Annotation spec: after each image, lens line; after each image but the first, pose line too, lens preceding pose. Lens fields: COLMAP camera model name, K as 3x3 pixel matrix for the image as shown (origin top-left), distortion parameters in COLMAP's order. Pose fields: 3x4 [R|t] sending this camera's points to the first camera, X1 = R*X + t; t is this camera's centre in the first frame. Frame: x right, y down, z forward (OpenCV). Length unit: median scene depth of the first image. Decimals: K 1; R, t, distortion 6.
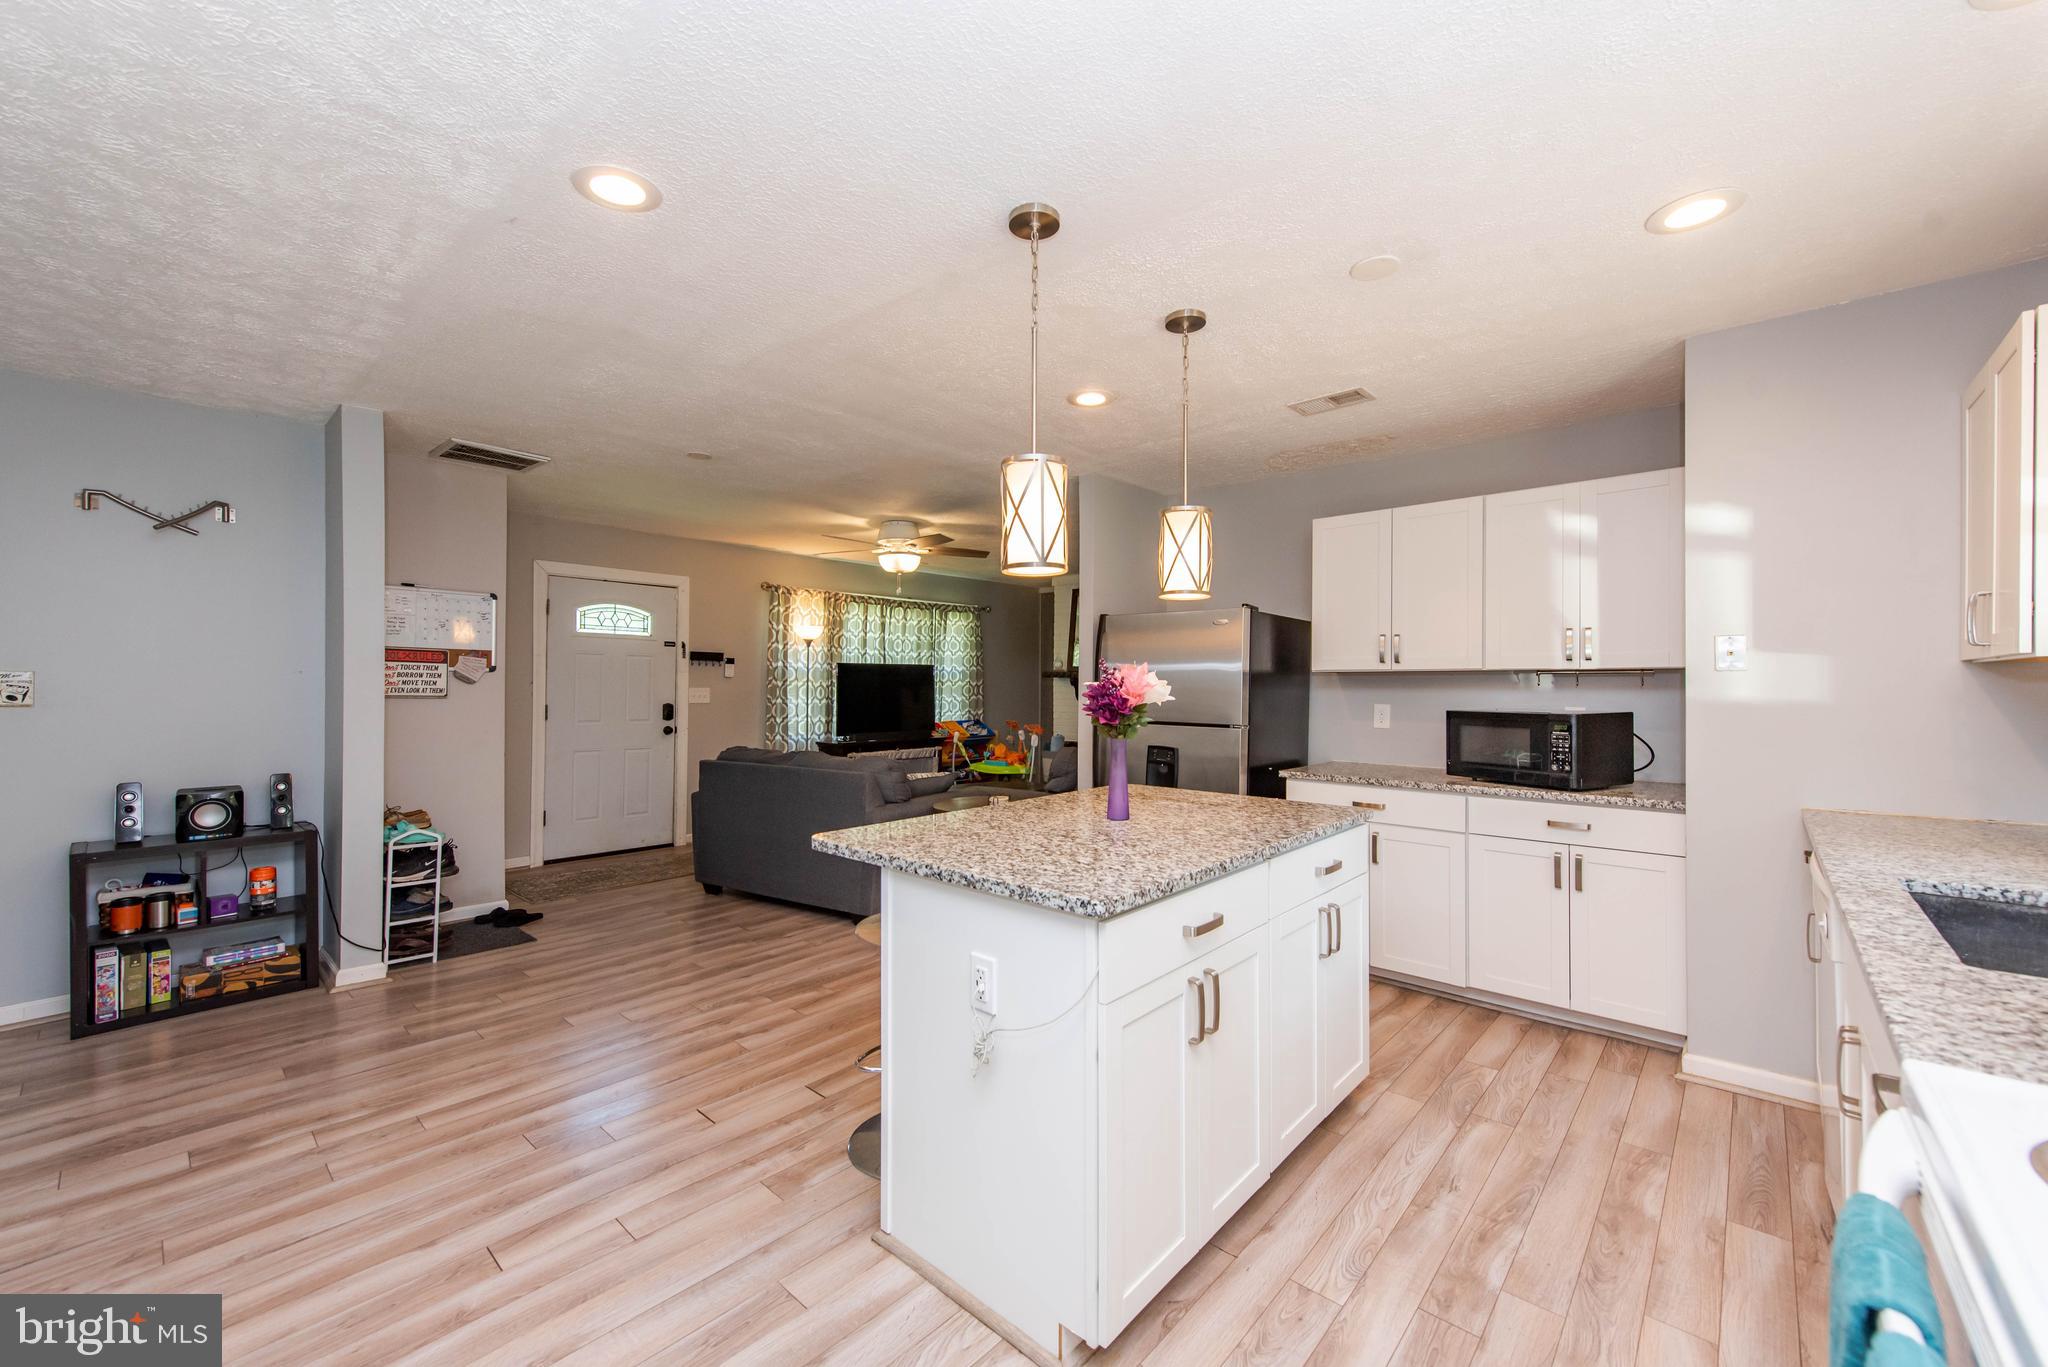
lens RADIAL K [[799.8, 0, 1028.8], [0, 799.8, 684.1], [0, 0, 1]] dist [0.014683, -0.004624]
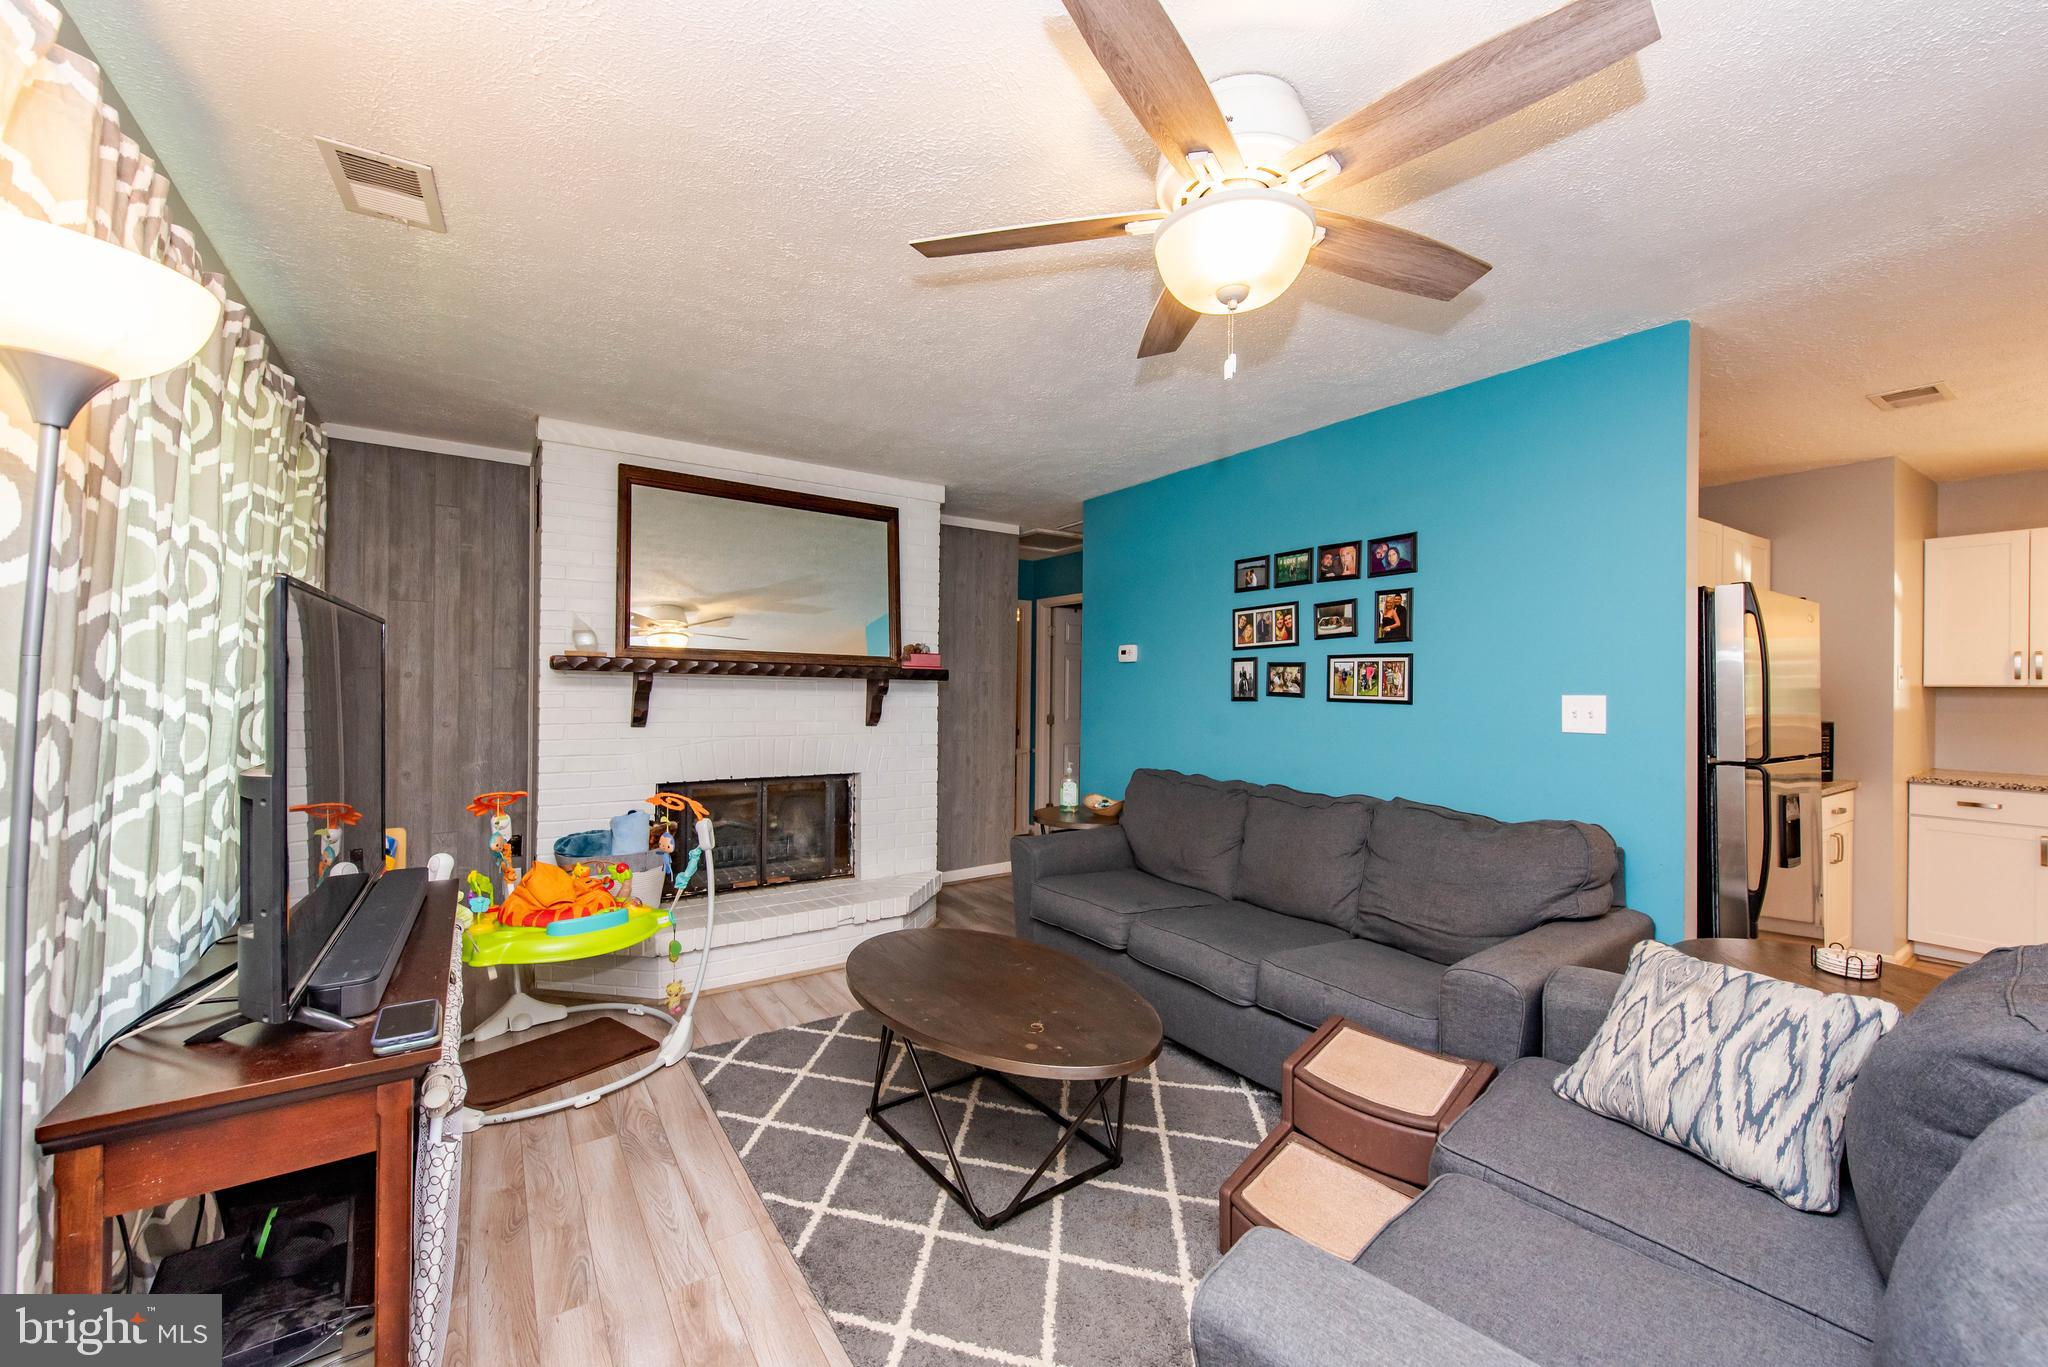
lens RADIAL K [[799.8, 0, 1027.7], [0, 799.8, 671.6], [0, 0, 1]] dist [0.014683, -0.004624]
pose [[0.243474, 0.015564, 0.969783, -0.725815], [-0.008552, 0.999867, -0.013899, -0.009768], [-0.969870, -0.004909, 0.243575, 1.634360]]
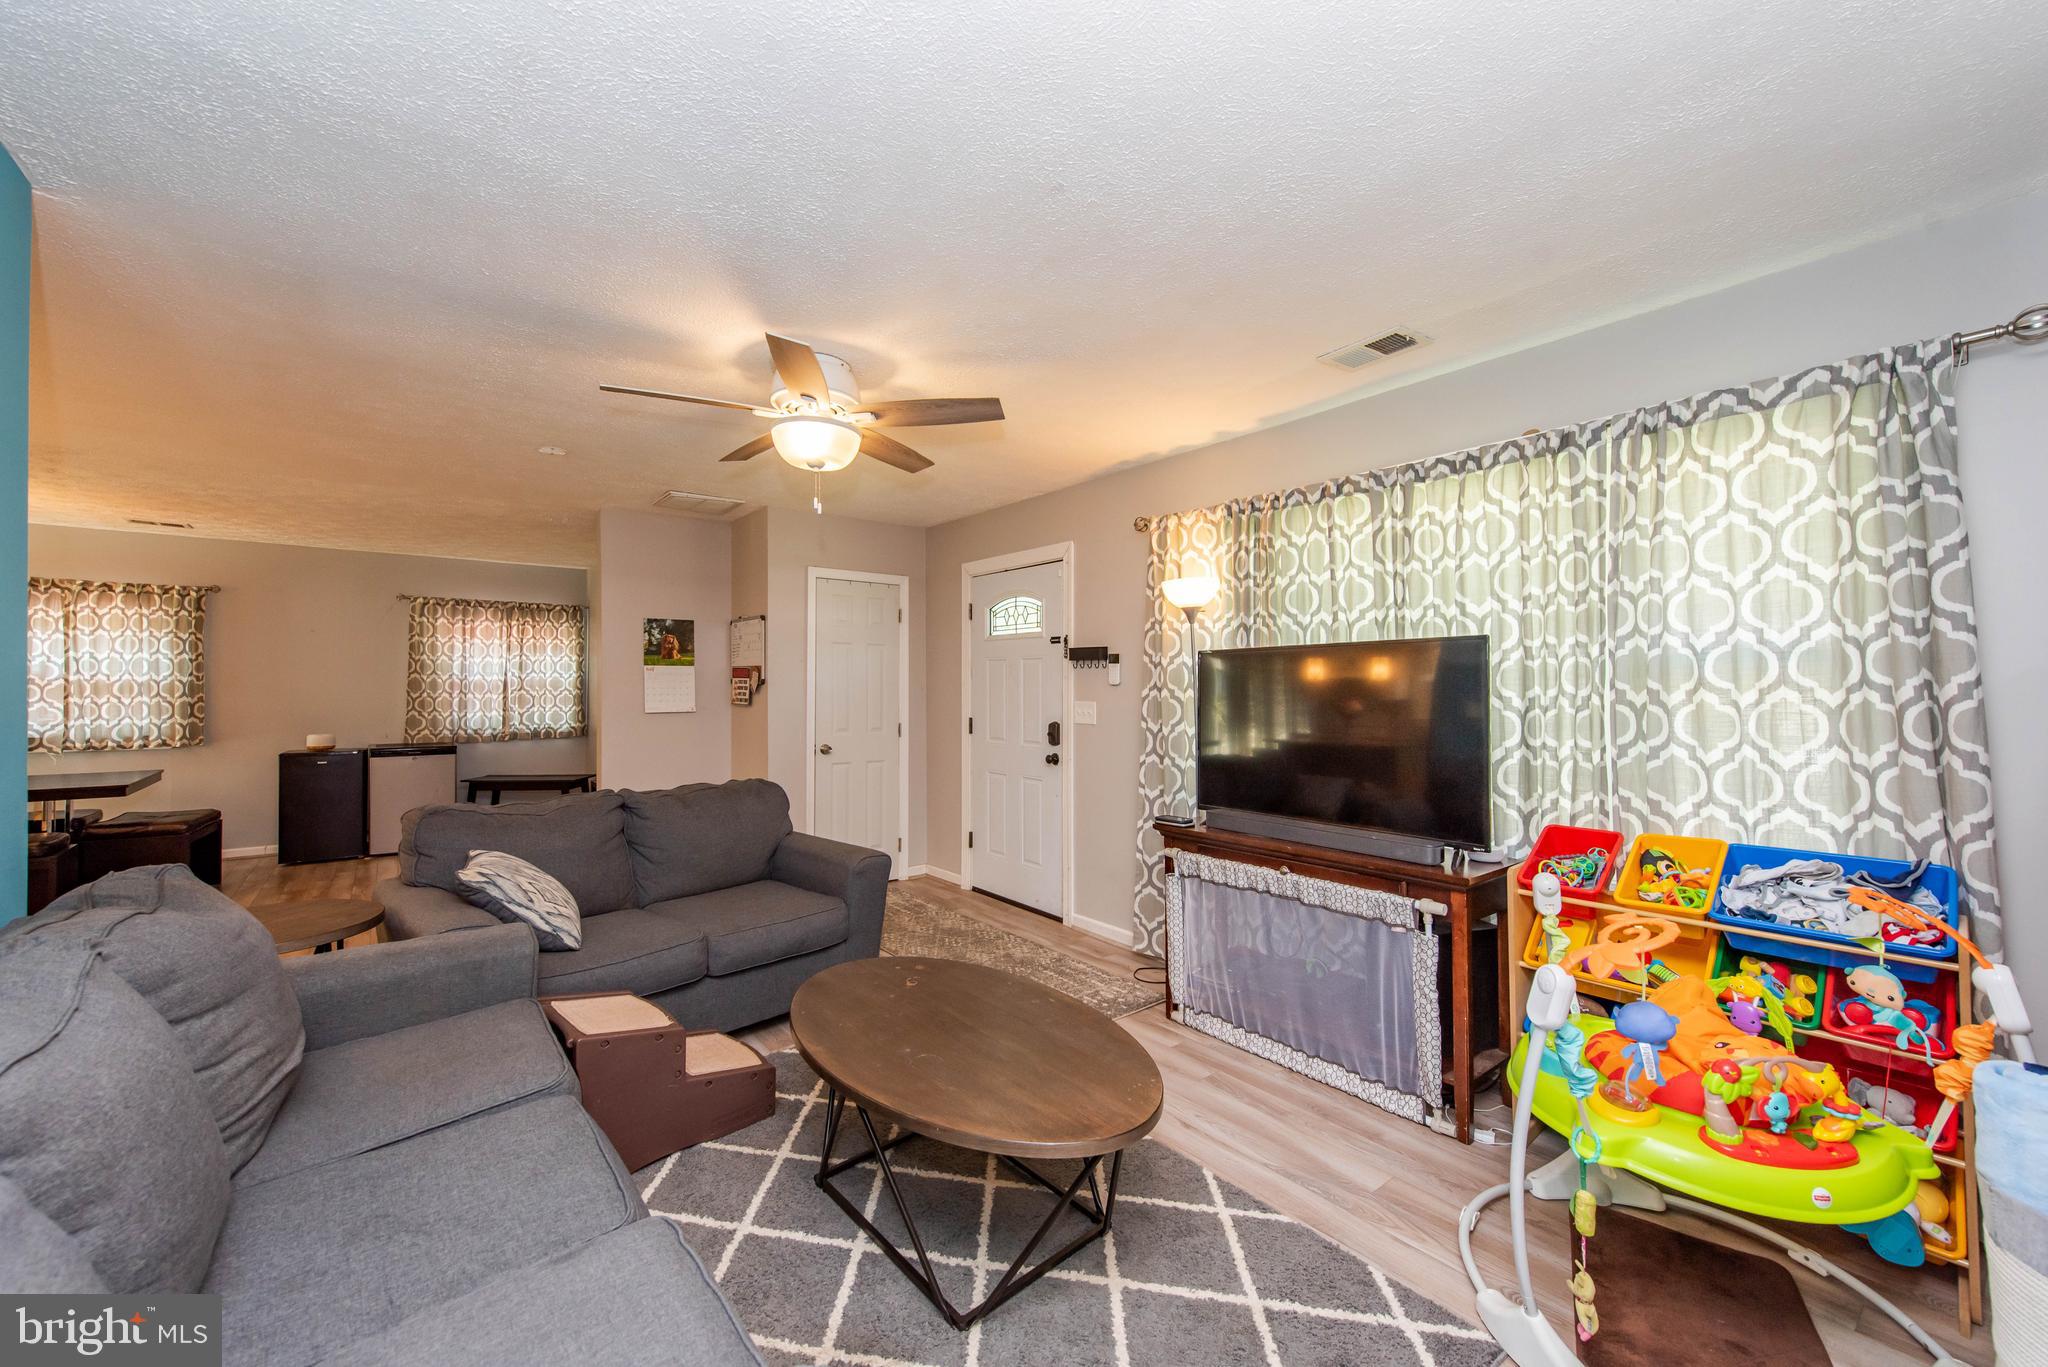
lens RADIAL K [[799.8, 0, 1029.7], [0, 799.8, 682.8], [0, 0, 1]] dist [0.014683, -0.004624]
pose [[-0.171919, -0.012712, -0.985029, 0.479814], [-0.000069, 0.999917, -0.012892, -0.004118], [0.985111, -0.002149, -0.171906, 1.987198]]
